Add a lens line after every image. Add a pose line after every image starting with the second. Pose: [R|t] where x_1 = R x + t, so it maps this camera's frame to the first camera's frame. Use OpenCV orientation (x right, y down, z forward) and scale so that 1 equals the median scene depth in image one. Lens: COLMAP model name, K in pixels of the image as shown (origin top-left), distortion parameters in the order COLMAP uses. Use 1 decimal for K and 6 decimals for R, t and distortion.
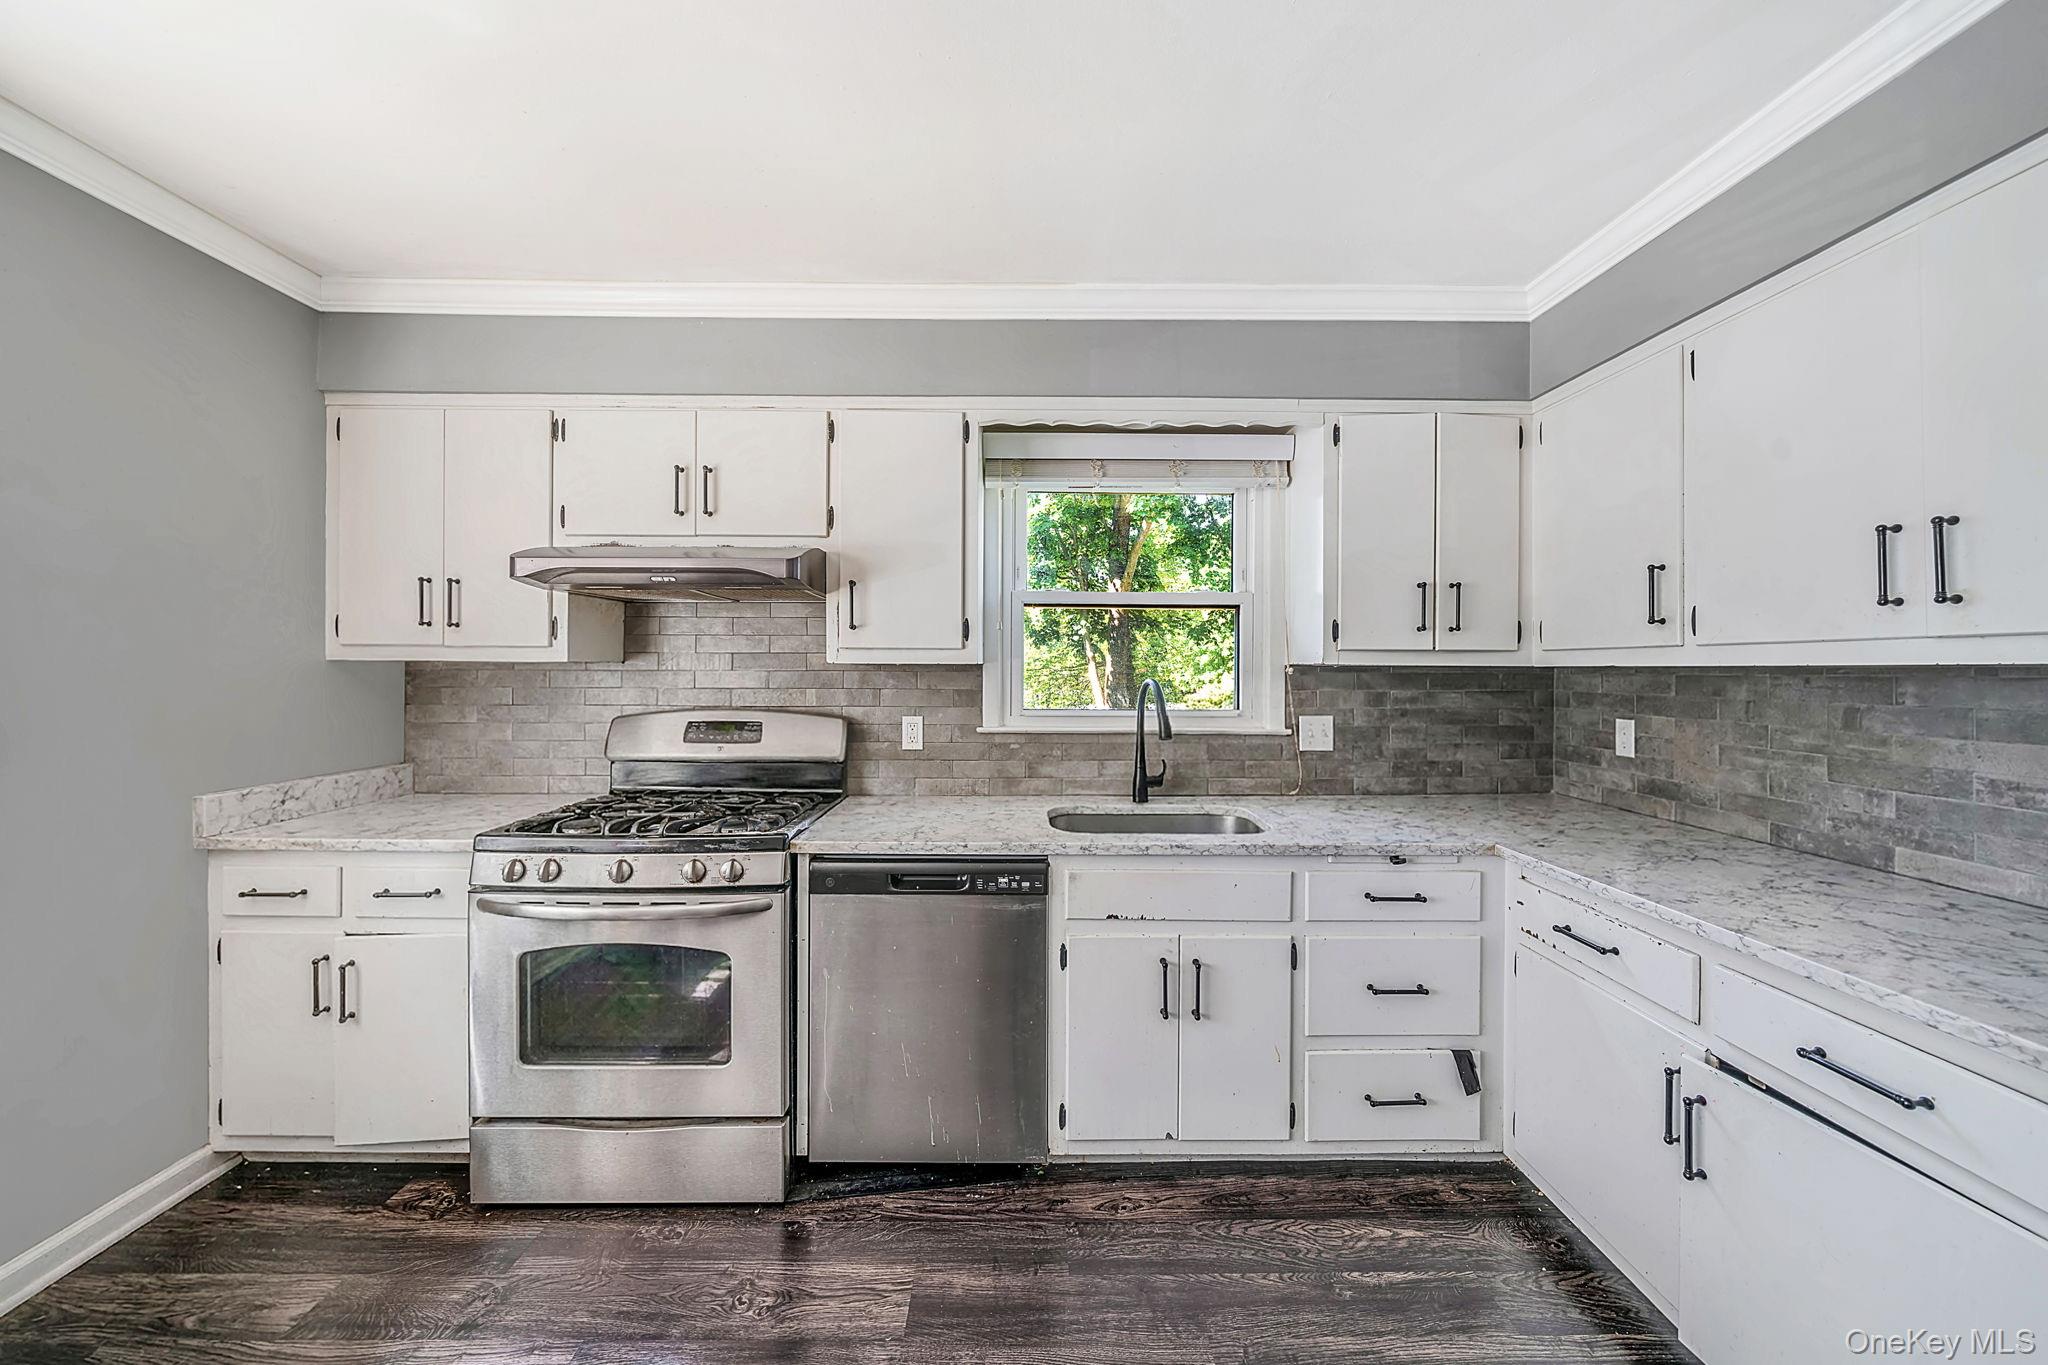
lens RADIAL K [[713.4, 0, 1012.9], [0, 713.4, 672.9], [0, 0, 1]] dist [-0.004588, -0.000047]
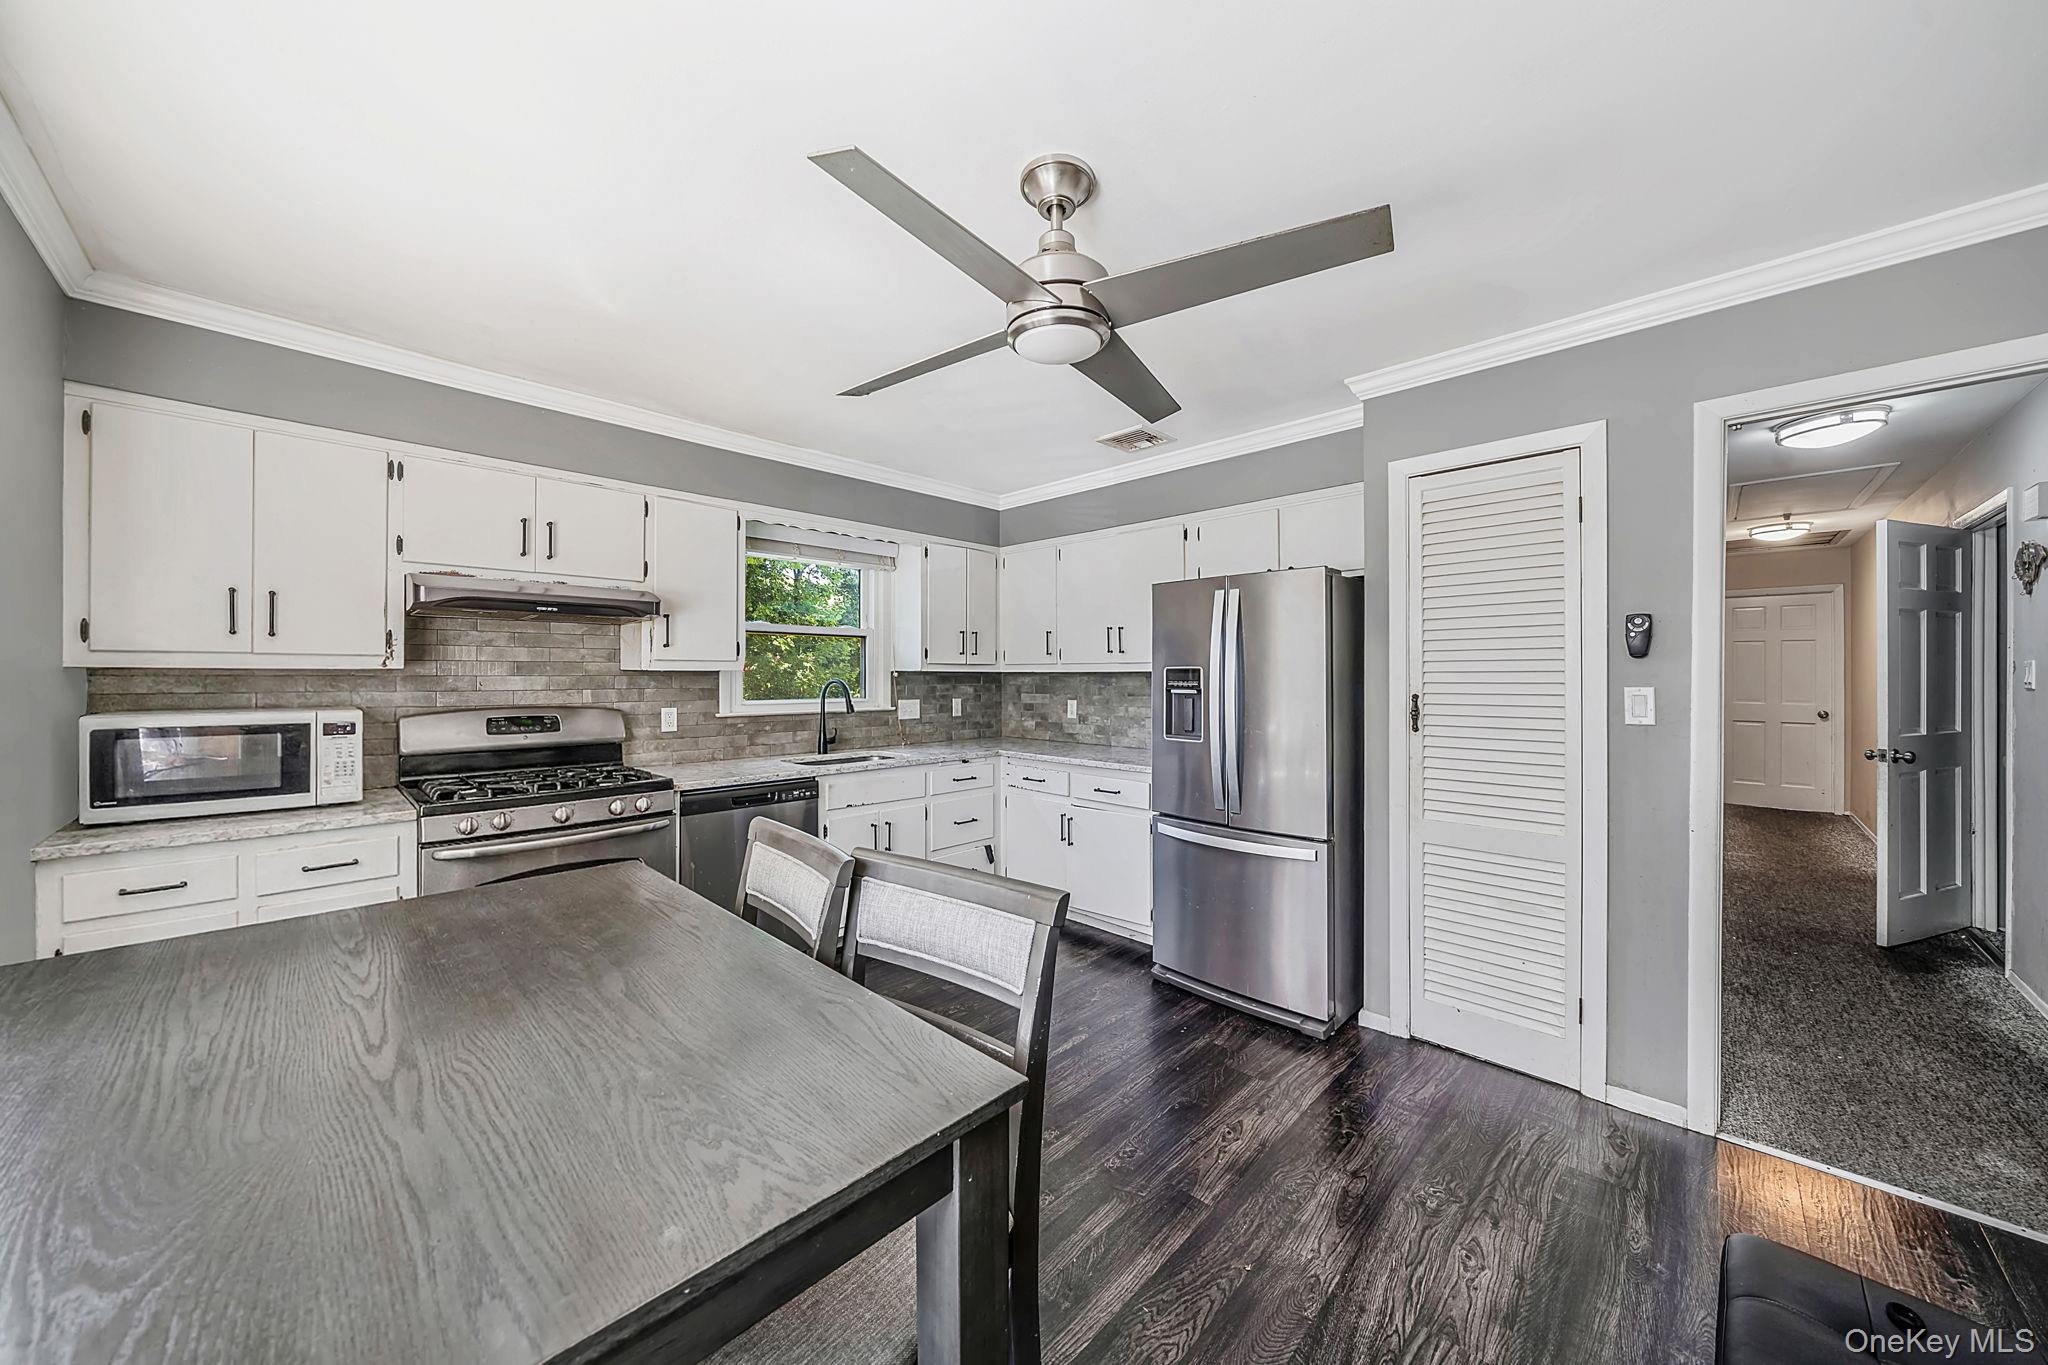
lens RADIAL K [[713.4, 0, 1026.4], [0, 713.4, 674.9], [0, 0, 1]] dist [-0.004588, -0.000047]
pose [[0.702575, -0.003497, 0.711601, -0.738035], [0.006740, 0.999976, -0.001741, 0.003907], [-0.711578, 0.006019, 0.702582, -0.555830]]
